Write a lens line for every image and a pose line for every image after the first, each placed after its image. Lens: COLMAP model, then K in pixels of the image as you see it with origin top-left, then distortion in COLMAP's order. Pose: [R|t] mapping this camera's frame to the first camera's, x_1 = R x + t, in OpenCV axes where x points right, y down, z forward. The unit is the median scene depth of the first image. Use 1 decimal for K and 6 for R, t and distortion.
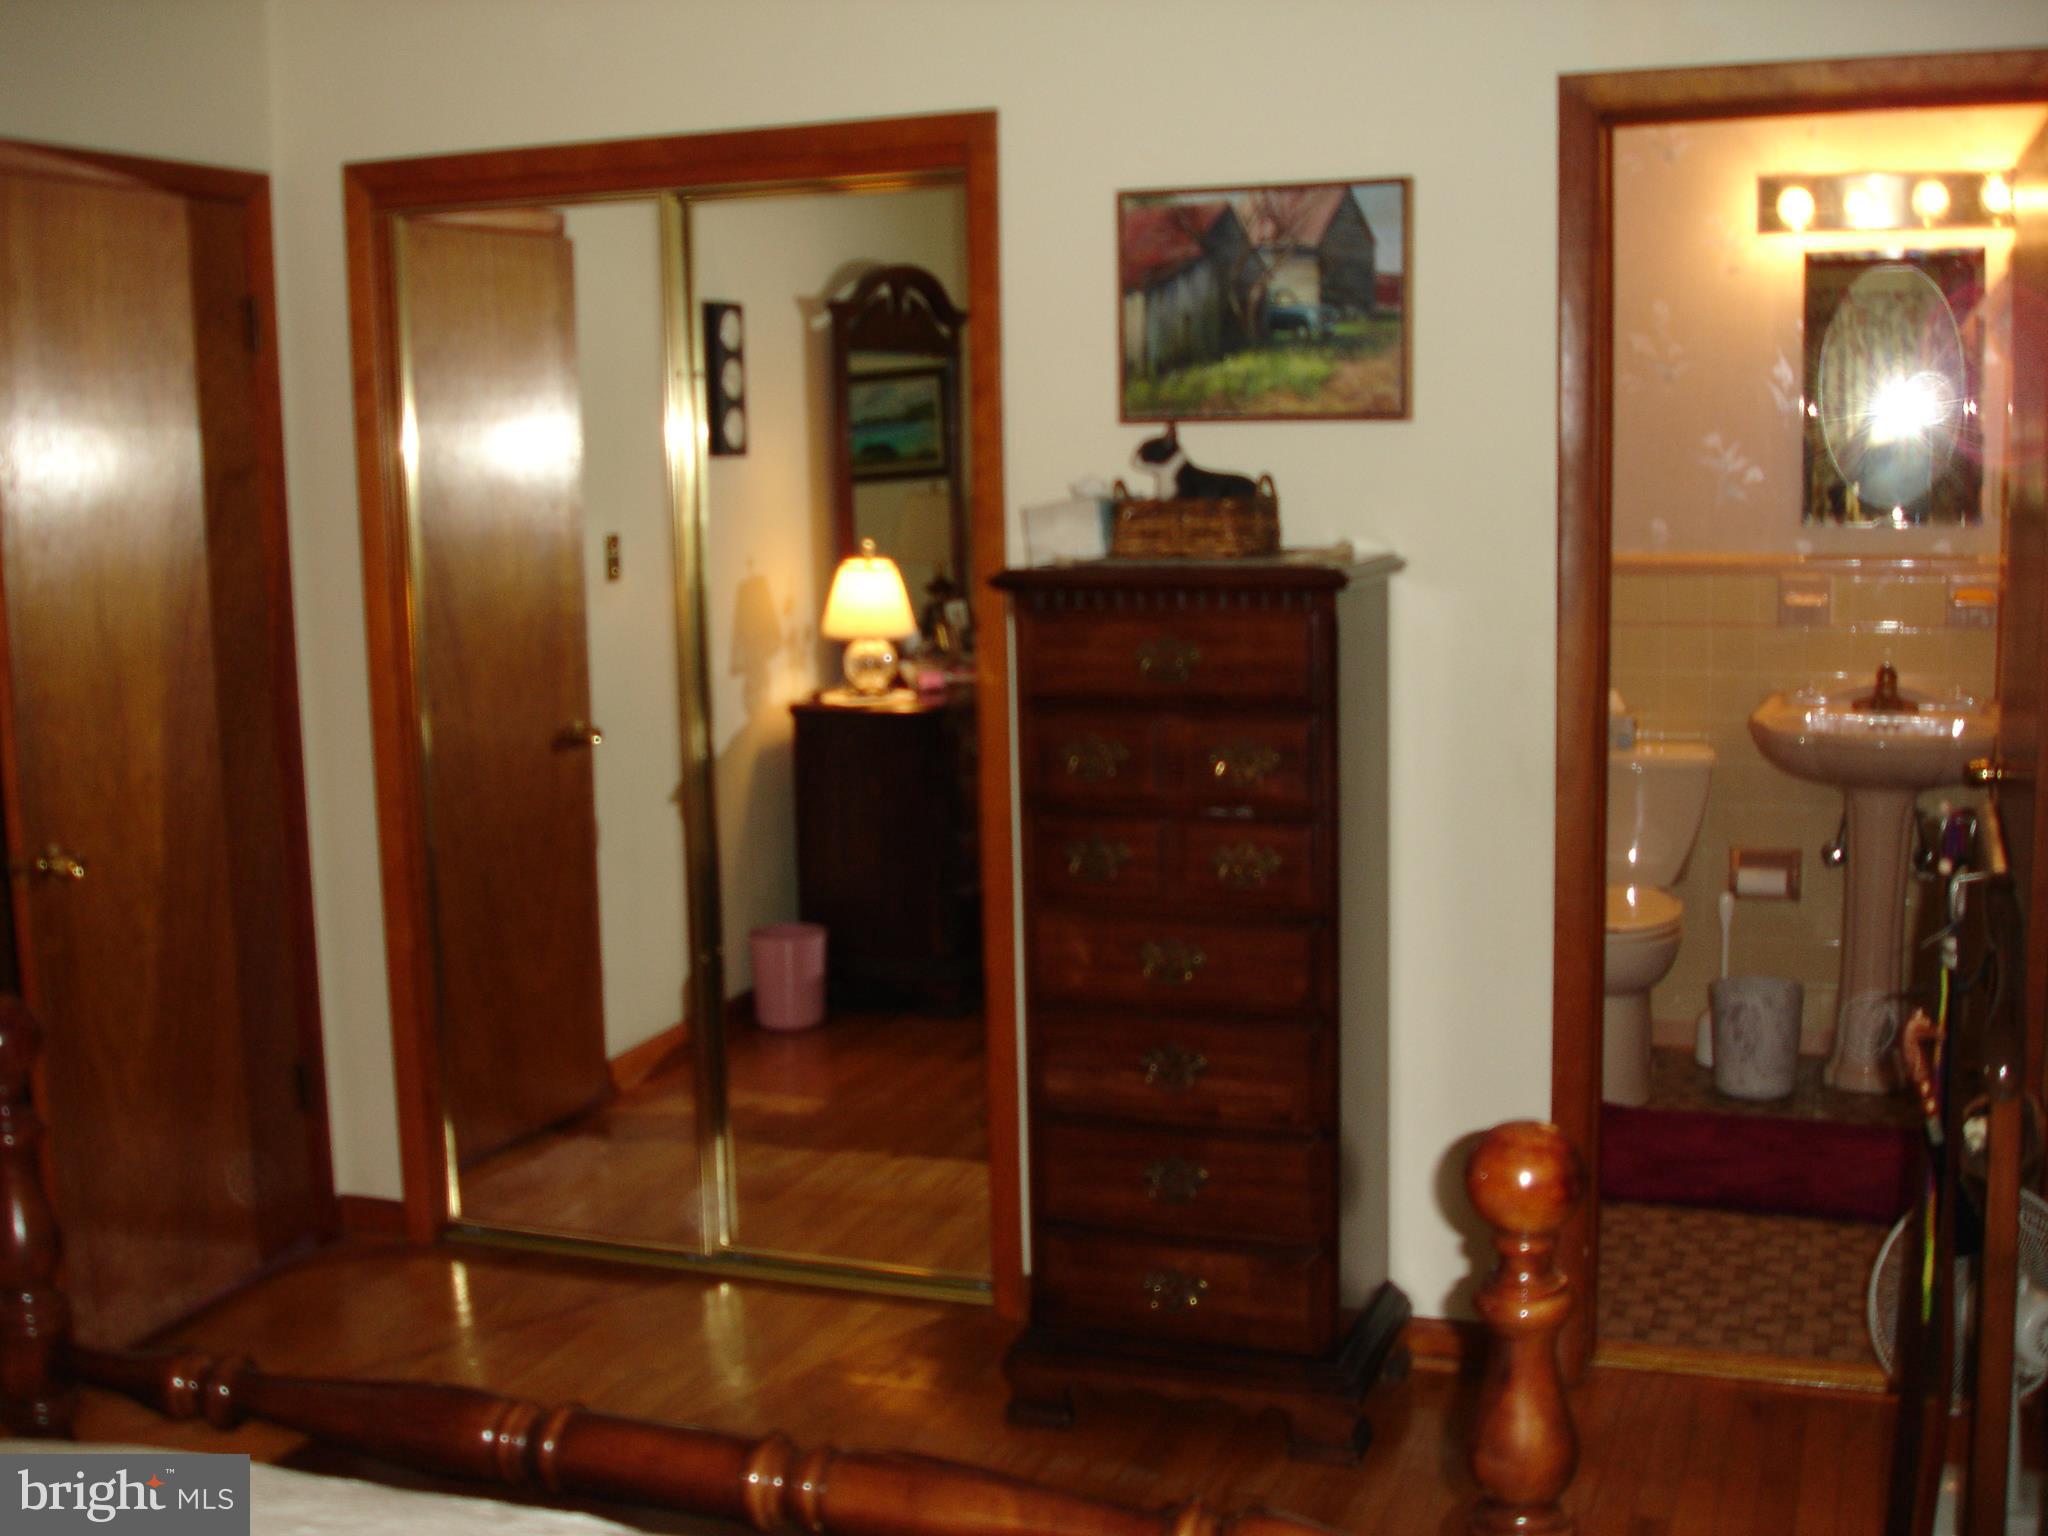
lens RADIAL K [[2272.8, 0, 1024.0], [0, 2272.8, 768.0], [0, 0, 1]] dist [-0.087049, -0.053544]
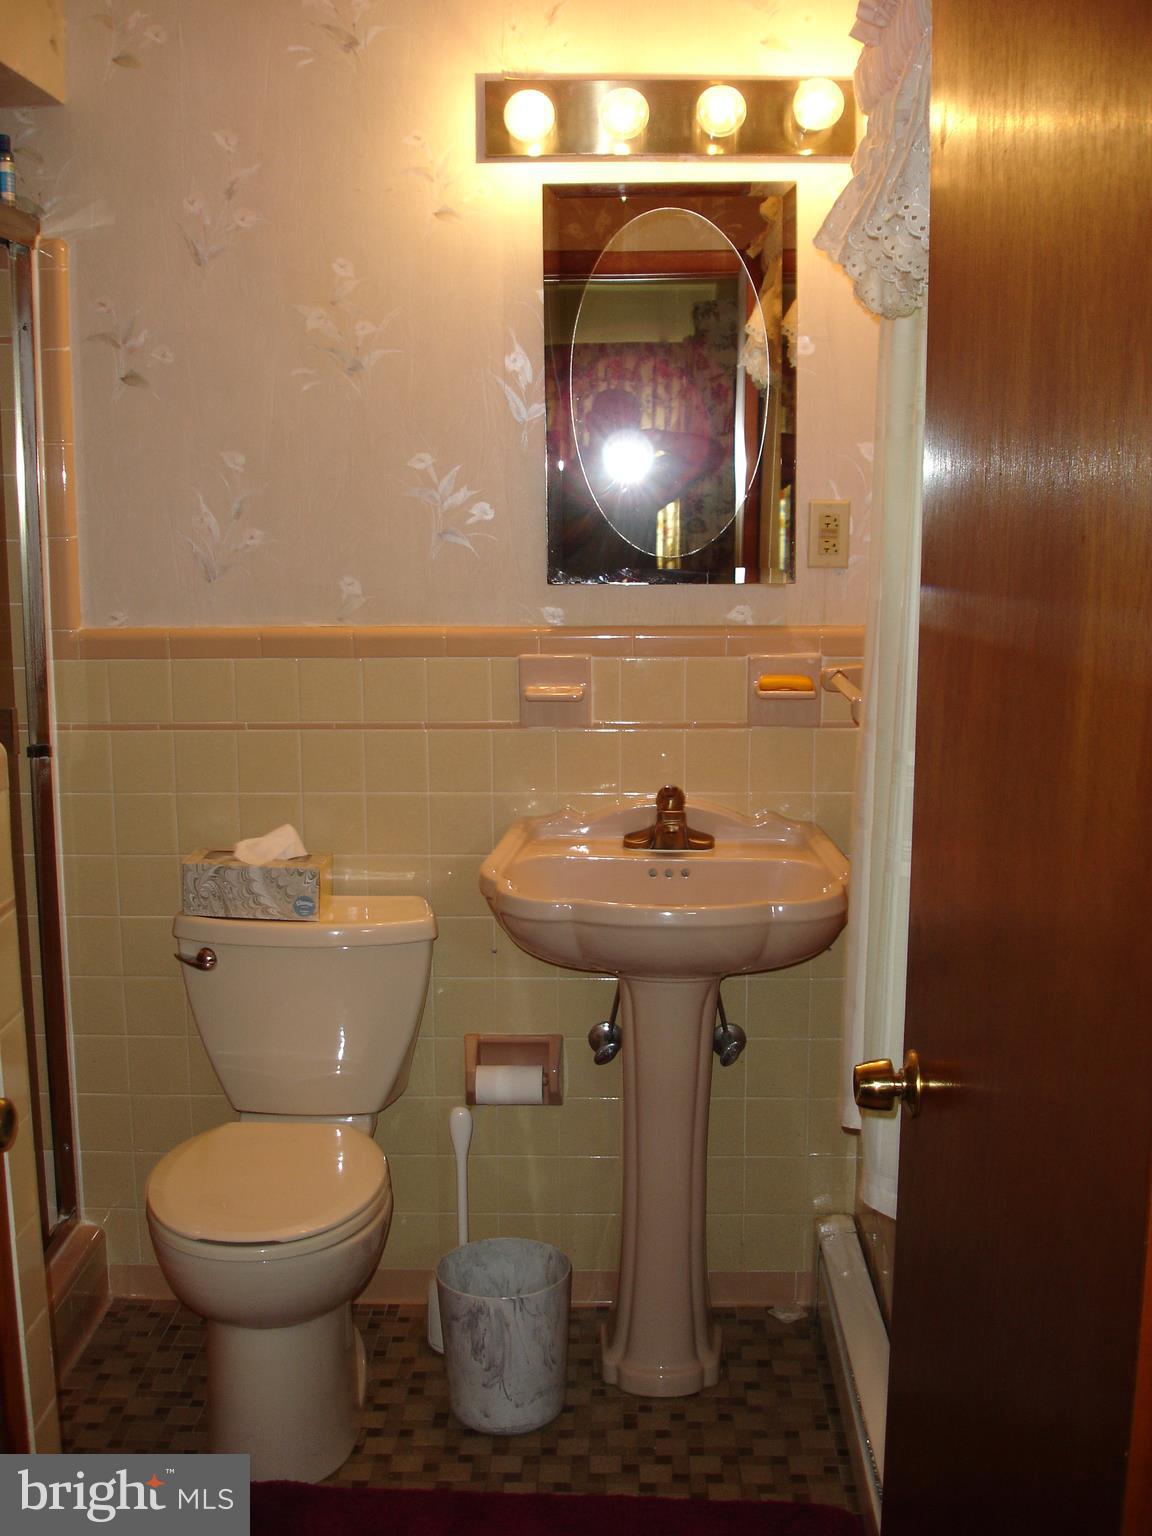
lens RADIAL K [[1704.6, 0, 576.0], [0, 1704.6, 768.0], [0, 0, 1]] dist [-0.087049, -0.053544]
pose [[0.944015, -0.033611, 0.328185, 0.184177], [0.031053, 0.999433, 0.013033, -0.059030], [-0.328437, -0.002113, 0.944524, 0.511095]]
